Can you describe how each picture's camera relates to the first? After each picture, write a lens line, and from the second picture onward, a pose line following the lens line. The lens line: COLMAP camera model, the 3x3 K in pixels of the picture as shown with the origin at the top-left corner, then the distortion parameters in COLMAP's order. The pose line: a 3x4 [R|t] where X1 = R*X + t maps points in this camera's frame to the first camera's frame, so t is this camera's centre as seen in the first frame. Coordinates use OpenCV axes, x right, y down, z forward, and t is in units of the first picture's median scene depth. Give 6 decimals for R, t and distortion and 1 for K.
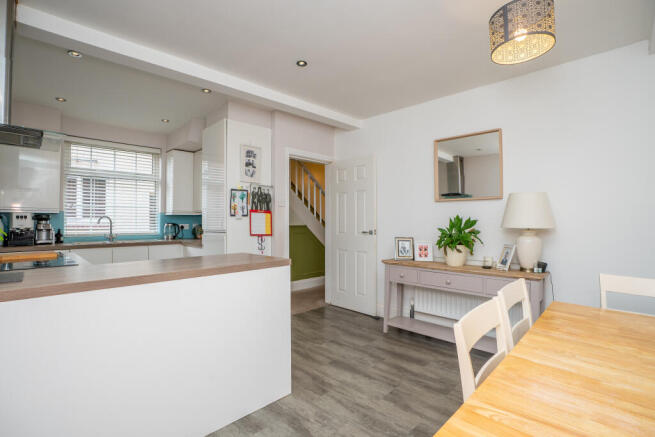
lens RADIAL K [[305.7, 0, 323.7], [0, 305.7, 216.8], [0, 0, 1]] dist [-0.037917, 0.008315]
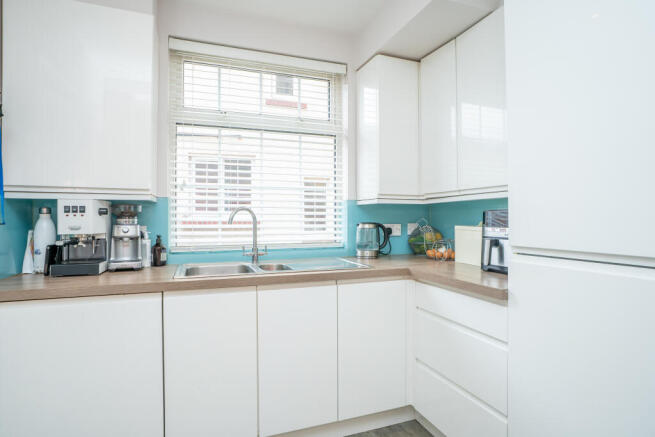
lens RADIAL K [[360.1, 0, 326.8], [0, 360.1, 215.3], [0, 0, 1]] dist [-0.034916, -0.000404]
pose [[0.906933, 0.000629, -0.421275, -0.394732], [0.004759, 0.999920, 0.011738, 0.004334], [0.421248, -0.012650, 0.906857, 0.574309]]
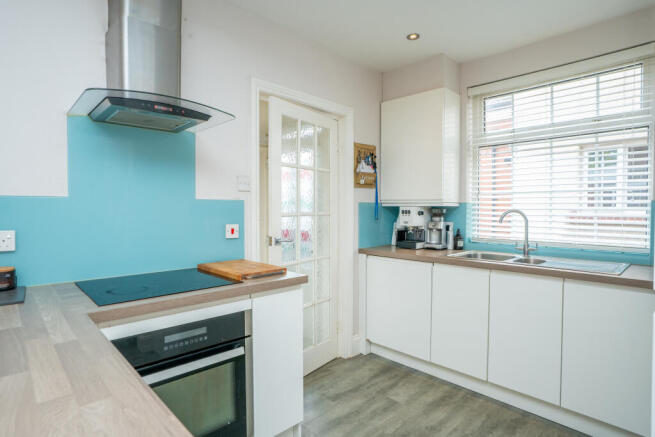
lens RADIAL K [[350.1, 0, 328.7], [0, 350.1, 216.1], [0, 0, 1]] dist [-0.048423, 0.013258]
pose [[-0.042603, 0.024126, -0.998801, -0.075871], [0.016575, 0.999588, 0.023438, -0.011029], [0.998955, -0.015557, -0.042986, 0.695150]]
